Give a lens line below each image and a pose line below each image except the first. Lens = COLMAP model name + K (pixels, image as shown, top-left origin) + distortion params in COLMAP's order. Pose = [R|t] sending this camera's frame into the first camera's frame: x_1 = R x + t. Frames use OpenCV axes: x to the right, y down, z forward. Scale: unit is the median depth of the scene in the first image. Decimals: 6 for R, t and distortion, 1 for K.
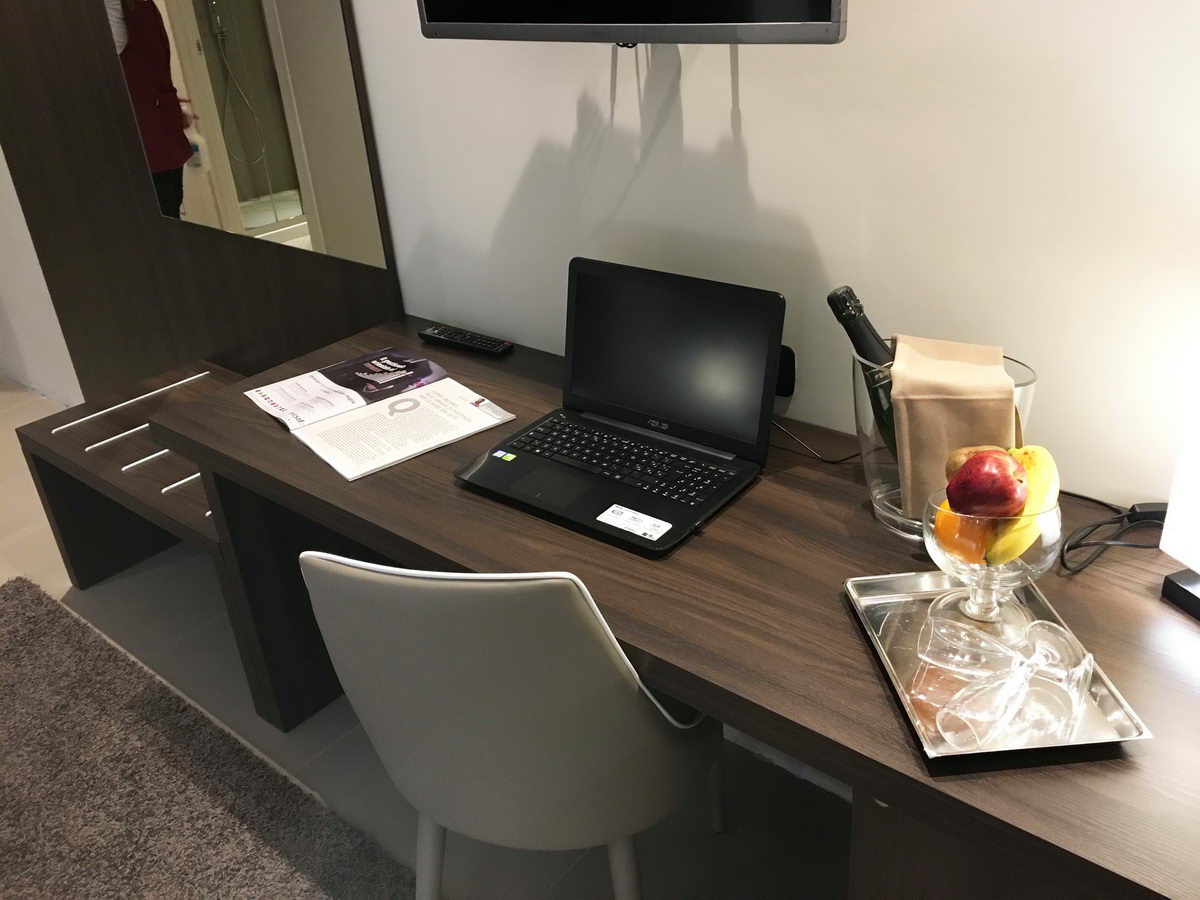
lens RADIAL K [[1021.2, 0, 594.5], [0, 1021.2, 443.4], [0, 0, 1]] dist [0.089858, -0.115513]
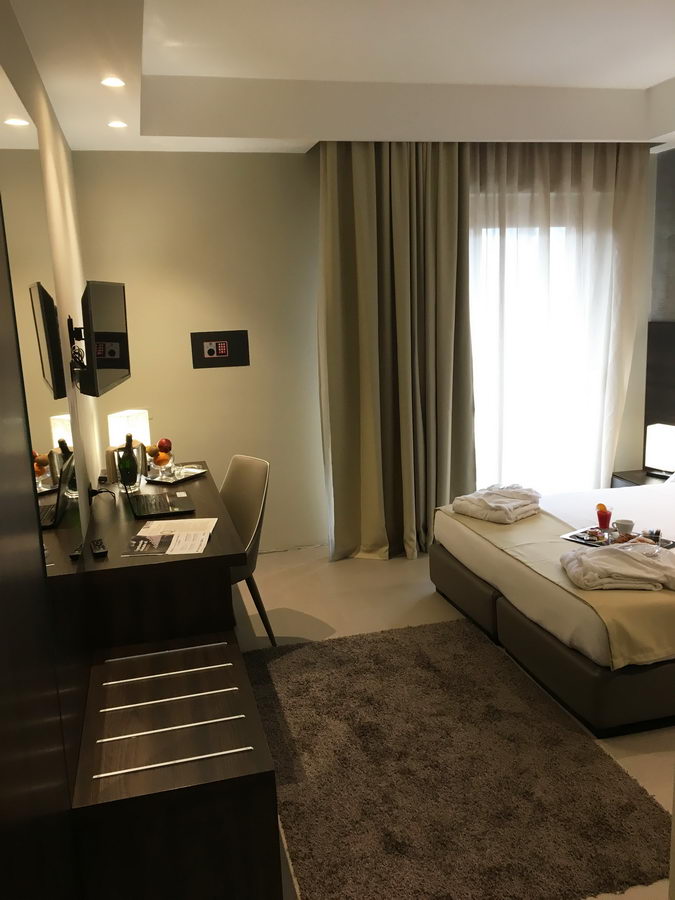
lens RADIAL K [[765.9, 0, 335.6], [0, 765.9, 449.5], [0, 0, 1]] dist [0.089858, -0.115513]
pose [[-0.815140, -0.011599, 0.579148, -1.671195], [0.345715, 0.792475, 0.502459, -1.031814], [-0.464788, 0.609794, -0.641968, 2.016742]]
